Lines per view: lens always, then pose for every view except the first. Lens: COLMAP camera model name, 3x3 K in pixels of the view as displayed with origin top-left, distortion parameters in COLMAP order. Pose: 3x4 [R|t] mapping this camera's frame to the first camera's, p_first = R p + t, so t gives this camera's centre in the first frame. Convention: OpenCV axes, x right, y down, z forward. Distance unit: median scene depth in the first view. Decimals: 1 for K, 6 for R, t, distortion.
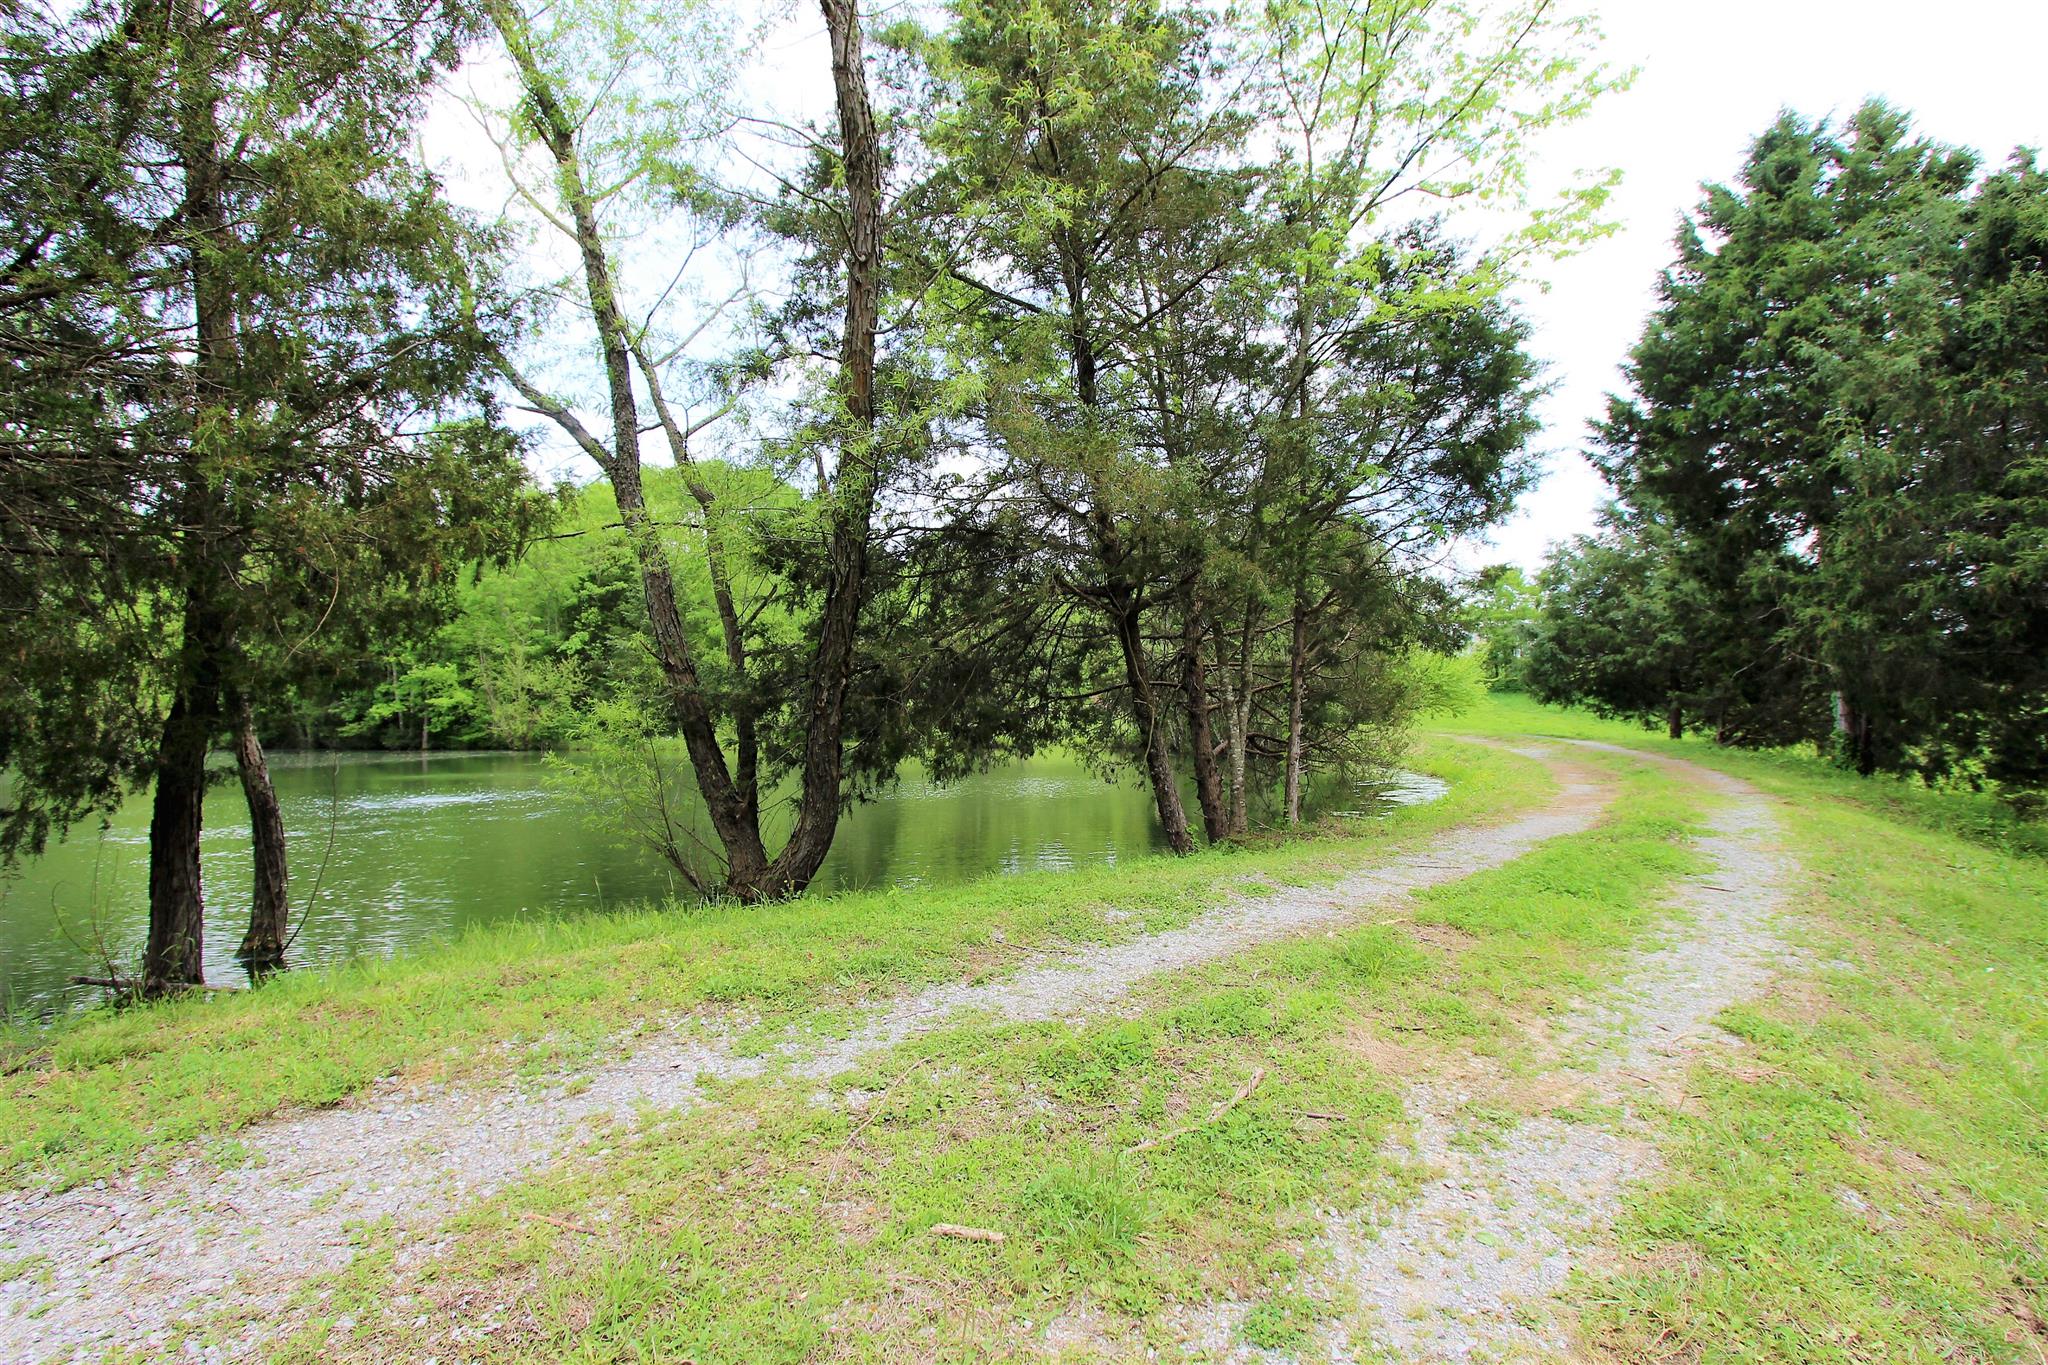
lens RADIAL K [[950.5, 0, 1032.0], [0, 950.5, 684.1], [0, 0, 1]] dist [-0.014243, 0.001009]
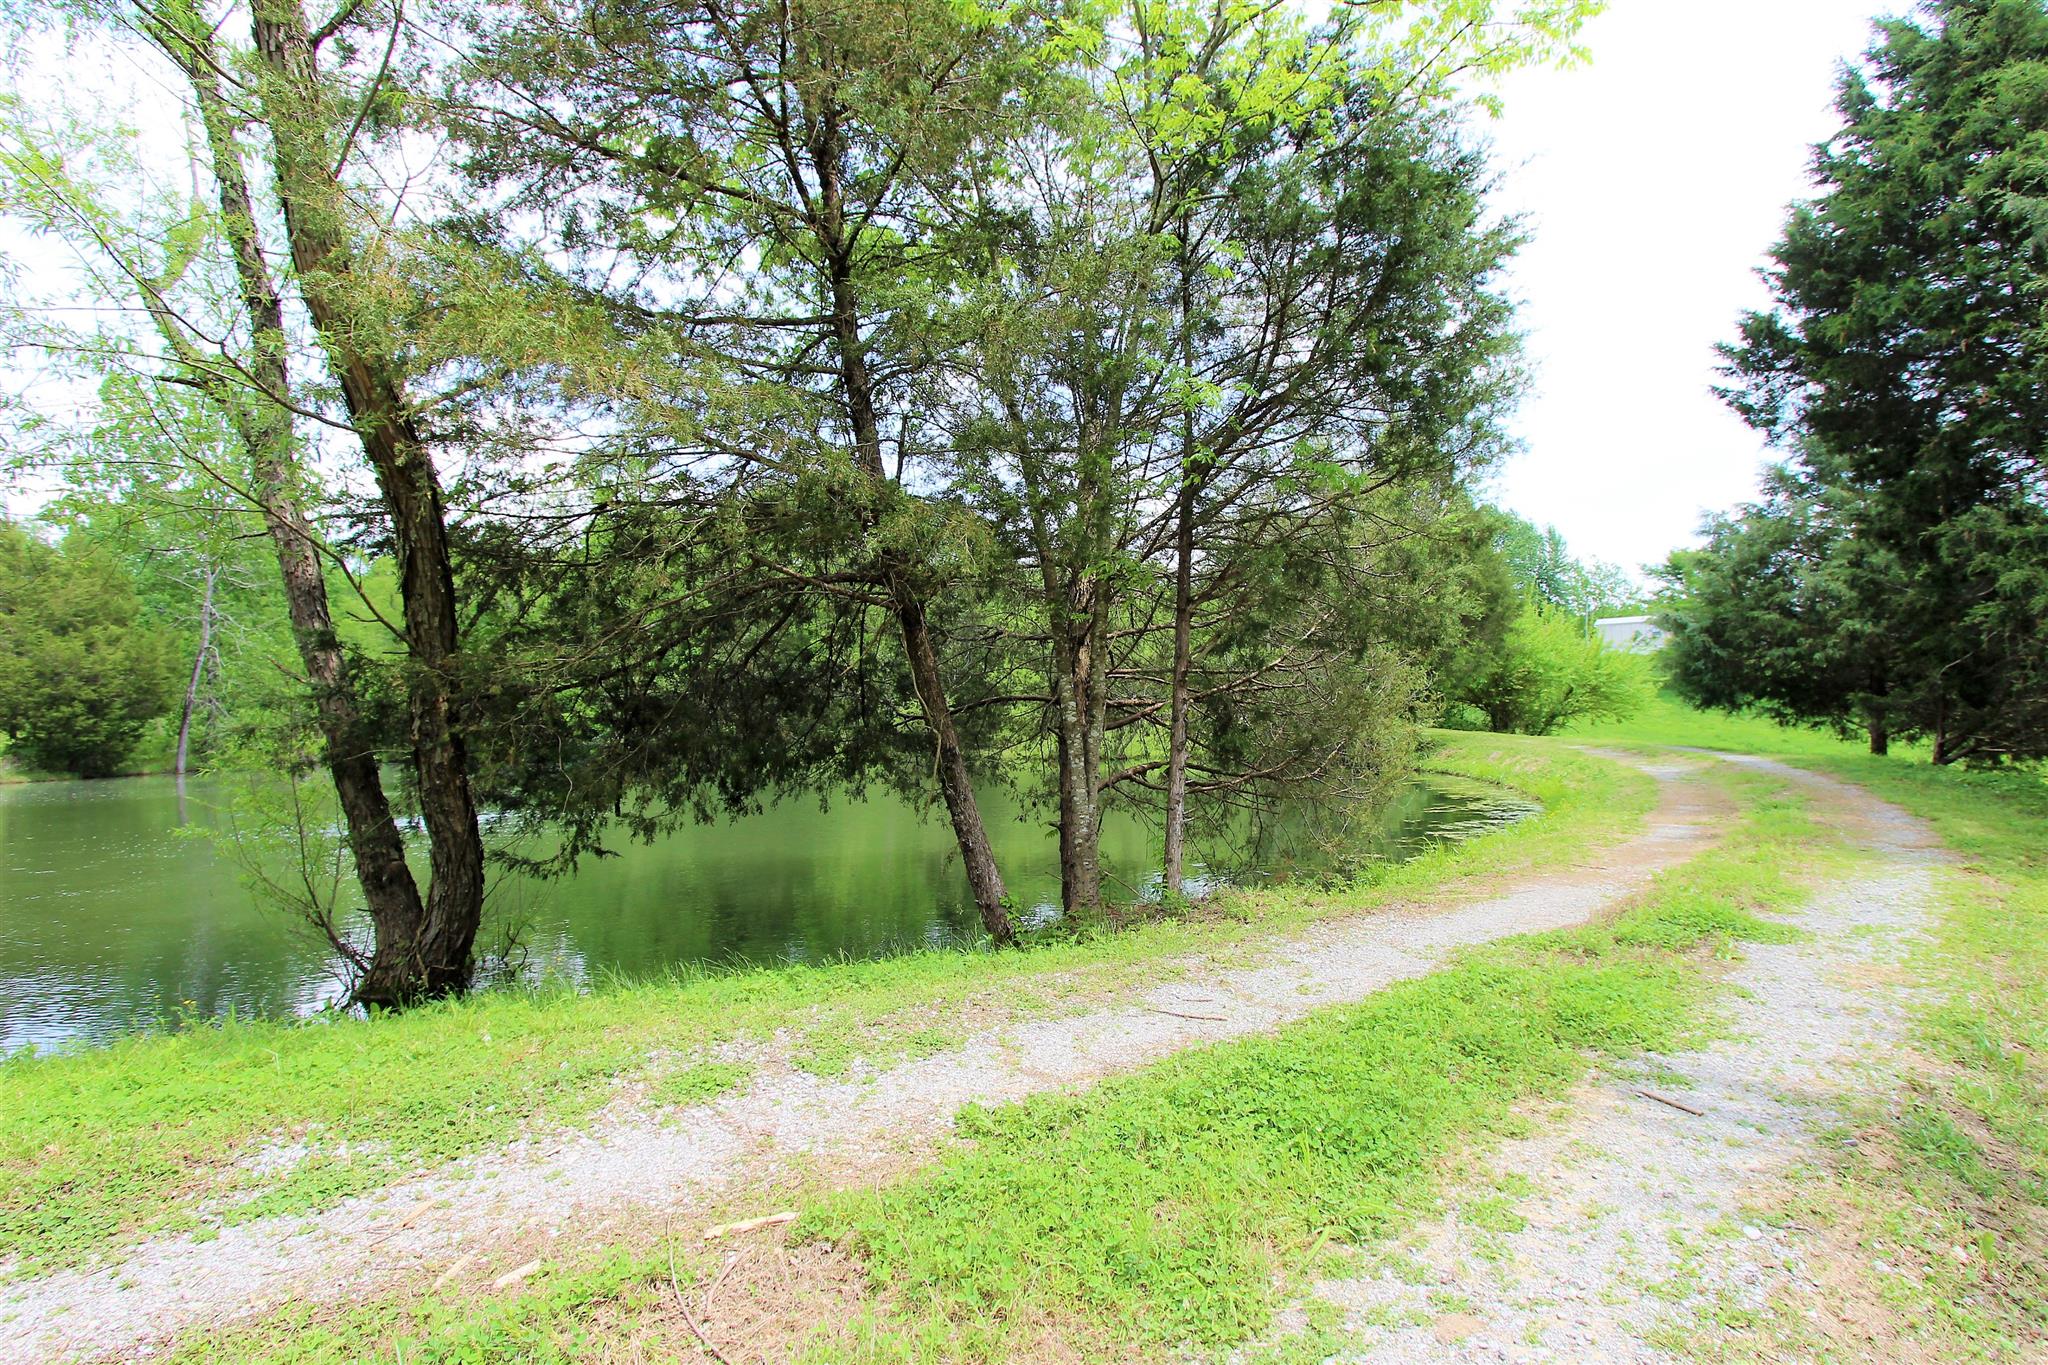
lens RADIAL K [[950.5, 0, 1016.5], [0, 950.5, 678.4], [0, 0, 1]] dist [-0.014243, 0.001009]
pose [[0.987057, -0.011998, -0.159923, 0.077420], [0.010153, 0.999872, -0.012348, -0.001494], [0.160051, 0.010565, 0.987052, 0.081256]]
